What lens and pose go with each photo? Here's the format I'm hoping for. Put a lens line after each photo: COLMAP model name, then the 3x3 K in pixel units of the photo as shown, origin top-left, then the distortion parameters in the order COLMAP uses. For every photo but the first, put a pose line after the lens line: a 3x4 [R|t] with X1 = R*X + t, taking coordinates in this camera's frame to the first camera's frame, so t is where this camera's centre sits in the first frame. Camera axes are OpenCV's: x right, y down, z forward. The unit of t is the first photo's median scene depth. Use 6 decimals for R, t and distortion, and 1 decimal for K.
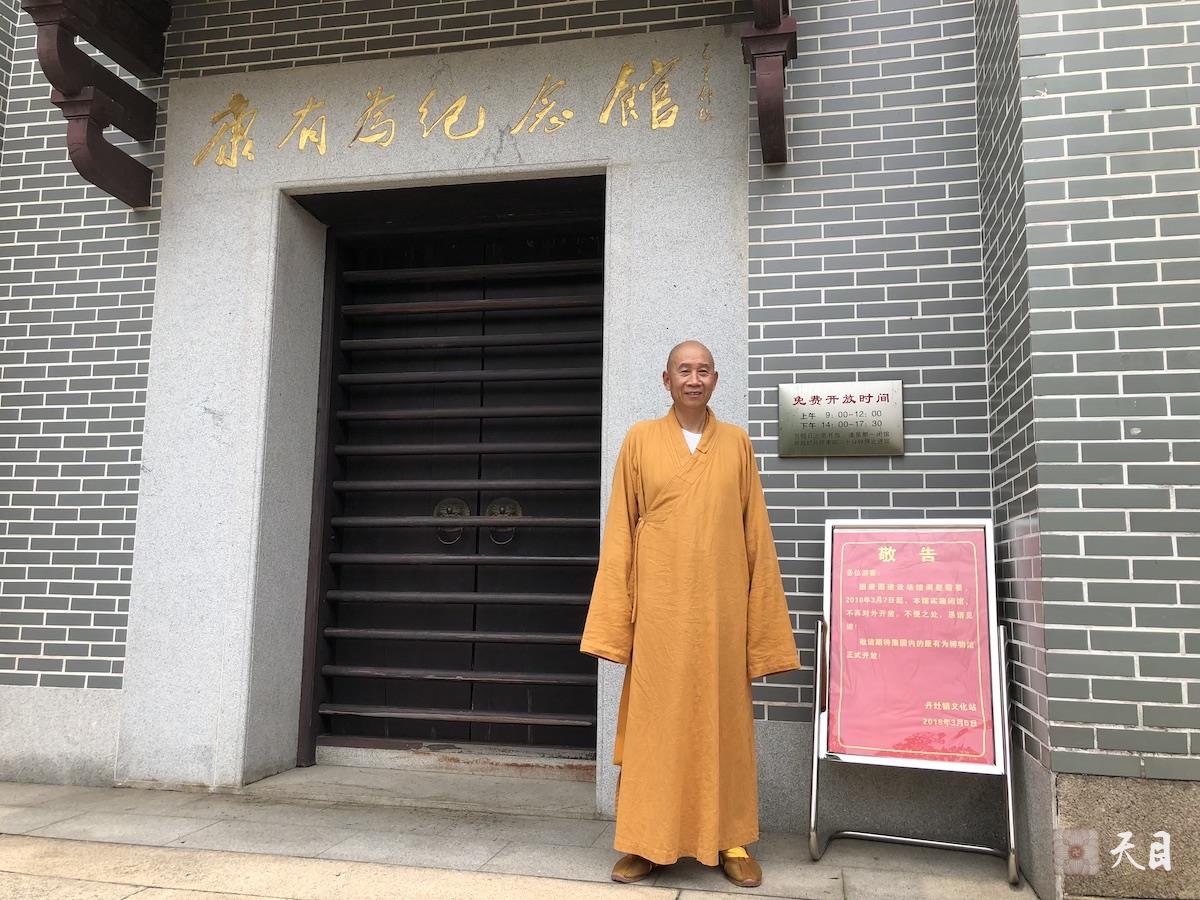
lens RADIAL K [[961.2, 0, 607.6], [0, 961.2, 446.0], [0, 0, 1]] dist [0.026128, -0.016105]
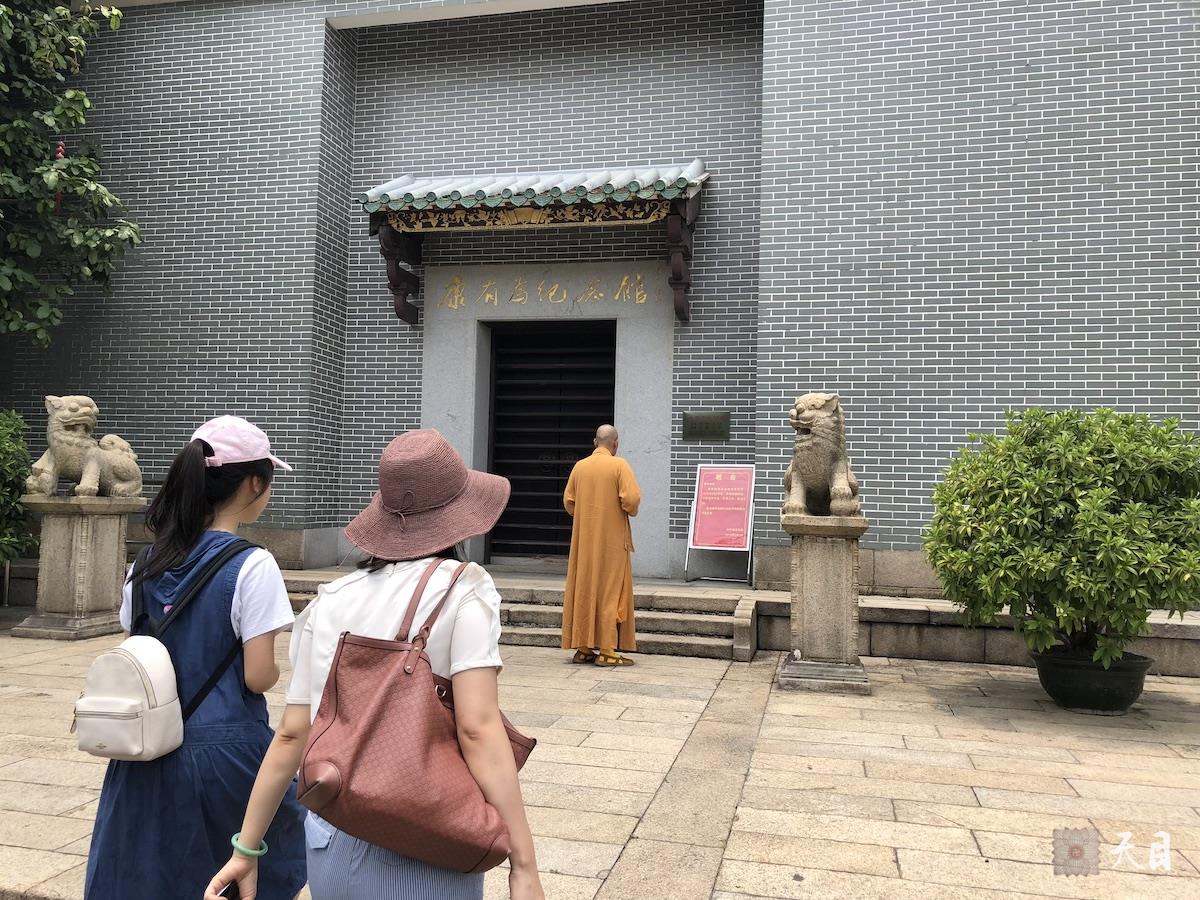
lens RADIAL K [[961.2, 0, 601.0], [0, 961.2, 472.8], [0, 0, 1]] dist [0.026128, -0.016105]
pose [[0.999868, 0.010671, -0.012219, -0.007197], [-0.009387, 0.994872, 0.100703, -0.140947], [0.013230, -0.100575, 0.994841, -1.410493]]
